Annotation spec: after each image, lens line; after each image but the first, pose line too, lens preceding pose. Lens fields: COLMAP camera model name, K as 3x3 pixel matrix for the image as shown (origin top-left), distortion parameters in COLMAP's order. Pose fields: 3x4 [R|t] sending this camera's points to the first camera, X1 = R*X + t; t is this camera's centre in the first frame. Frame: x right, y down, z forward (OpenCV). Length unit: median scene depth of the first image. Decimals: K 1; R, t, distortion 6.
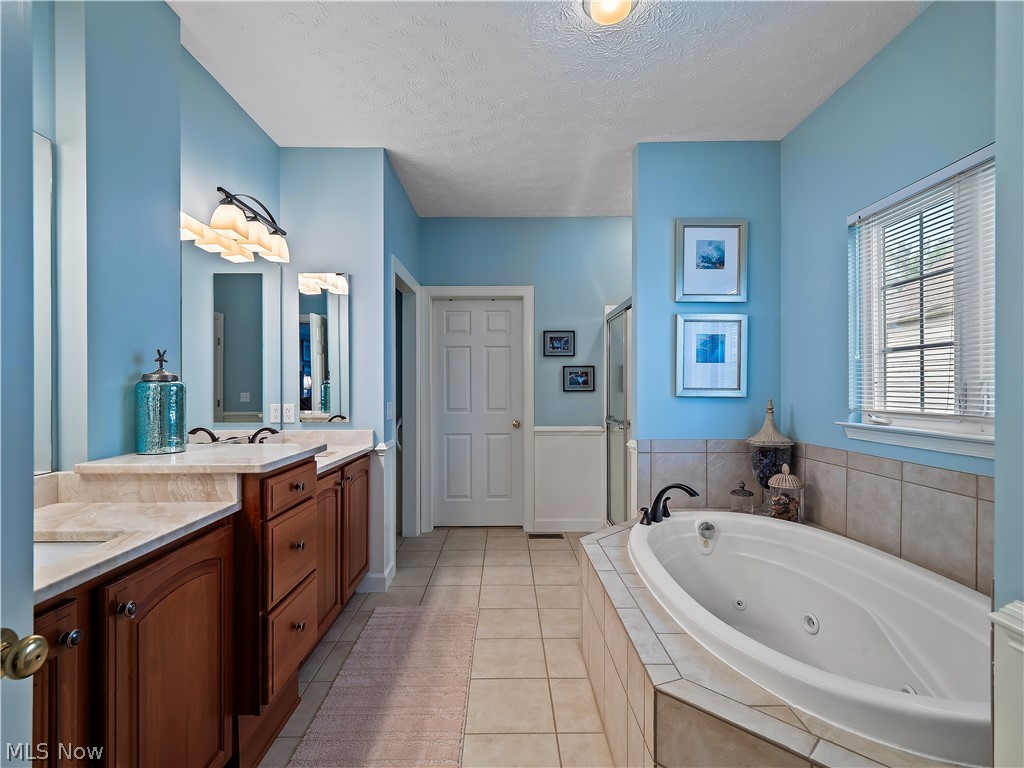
lens RADIAL K [[508.7, 0, 506.0], [0, 508.7, 383.6], [0, 0, 1]] dist [-0.000130, -0.000802]
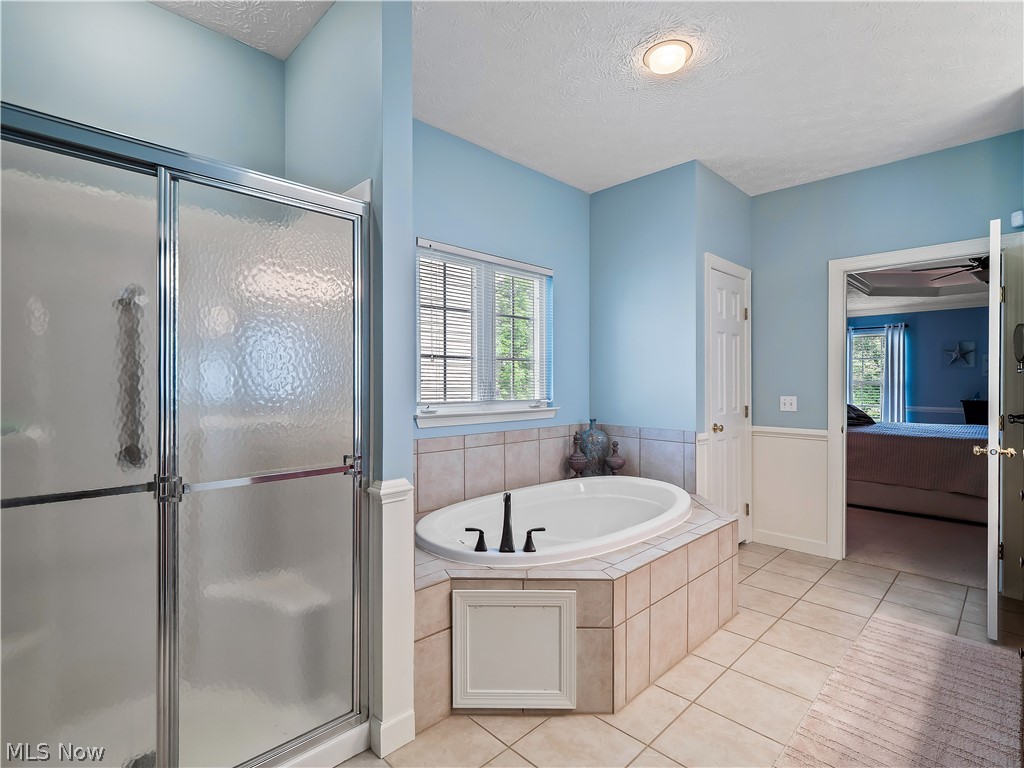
lens RADIAL K [[508.7, 0, 506.0], [0, 508.7, 383.6], [0, 0, 1]] dist [-0.000130, -0.000802]
pose [[-0.700913, 0.000704, 0.713246, -0.347781], [-0.004062, 0.999979, -0.004978, 0.011910], [-0.713235, -0.006386, -0.700896, 1.959904]]
